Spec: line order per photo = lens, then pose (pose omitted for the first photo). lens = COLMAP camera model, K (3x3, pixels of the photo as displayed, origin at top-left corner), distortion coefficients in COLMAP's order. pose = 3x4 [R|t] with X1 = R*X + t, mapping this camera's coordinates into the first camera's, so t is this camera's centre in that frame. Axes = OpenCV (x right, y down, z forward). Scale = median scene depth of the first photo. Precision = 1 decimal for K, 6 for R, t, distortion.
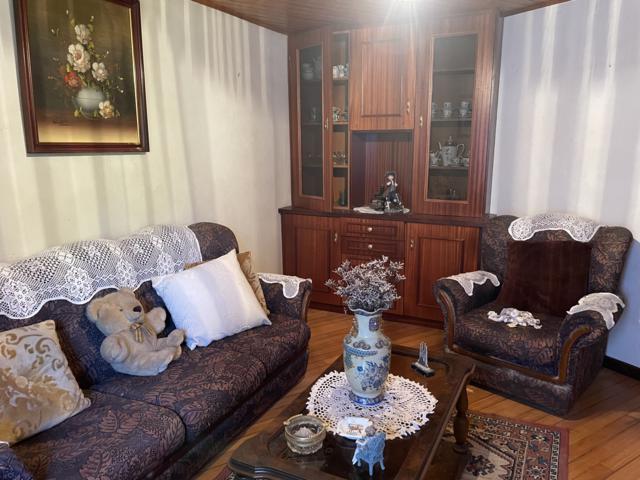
lens RADIAL K [[465.3, 0, 330.8], [0, 465.3, 243.4], [0, 0, 1]] dist [0.110532, -0.137186]
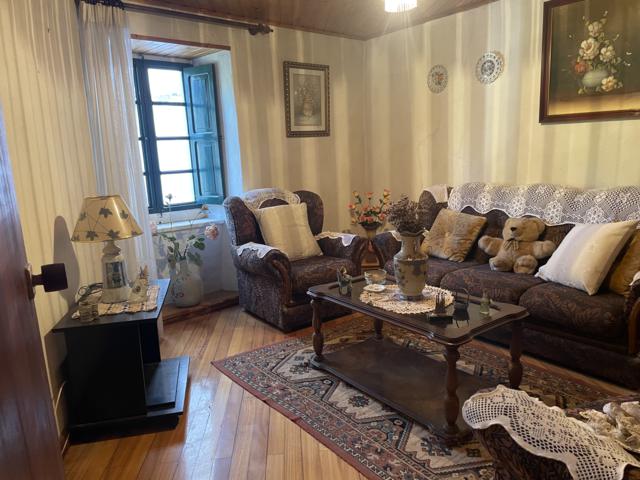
lens RADIAL K [[465.3, 0, 330.8], [0, 465.3, 243.4], [0, 0, 1]] dist [0.110532, -0.137186]
pose [[-0.421580, 0.191852, -0.886264, 1.057073], [-0.157750, 0.946943, 0.280026, -0.128715], [0.892964, 0.257861, -0.368947, 0.971899]]
